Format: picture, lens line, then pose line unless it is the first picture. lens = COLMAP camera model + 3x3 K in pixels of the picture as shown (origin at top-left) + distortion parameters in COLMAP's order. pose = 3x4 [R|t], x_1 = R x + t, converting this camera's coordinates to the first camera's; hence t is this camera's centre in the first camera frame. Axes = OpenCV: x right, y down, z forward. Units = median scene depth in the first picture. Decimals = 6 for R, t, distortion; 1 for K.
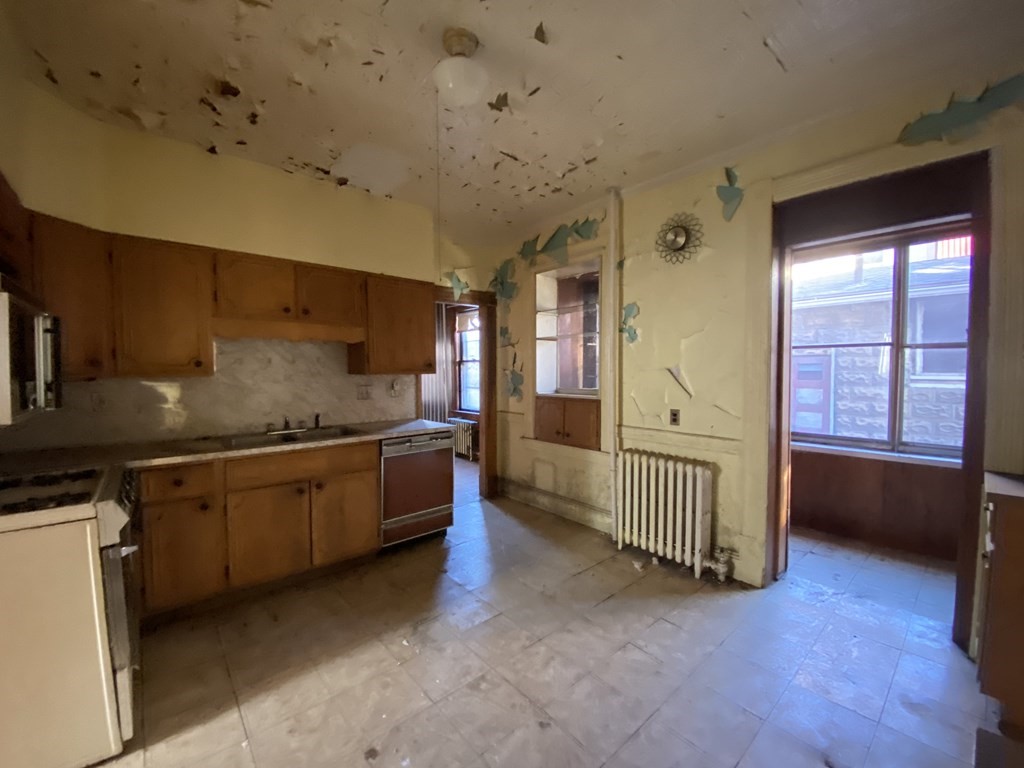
lens RADIAL K [[408.3, 0, 512.0], [0, 408.3, 384.0], [0, 0, 1]] dist [-0.013695, -0.000462]
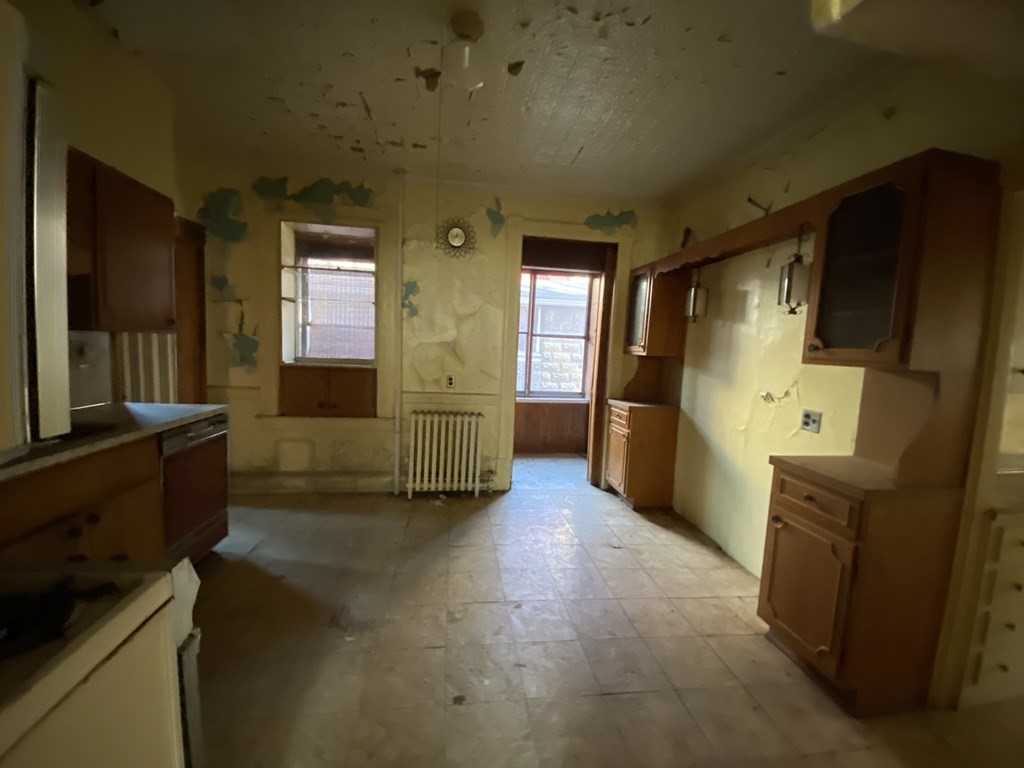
lens RADIAL K [[413.1, 0, 512.0], [0, 413.1, 384.0], [0, 0, 1]] dist [0.002669, -0.000026]
pose [[0.520537, -0.042086, 0.852802, -0.551203], [-0.014629, 0.998198, 0.058190, 0.012665], [-0.853714, -0.042766, 0.518983, 0.164134]]
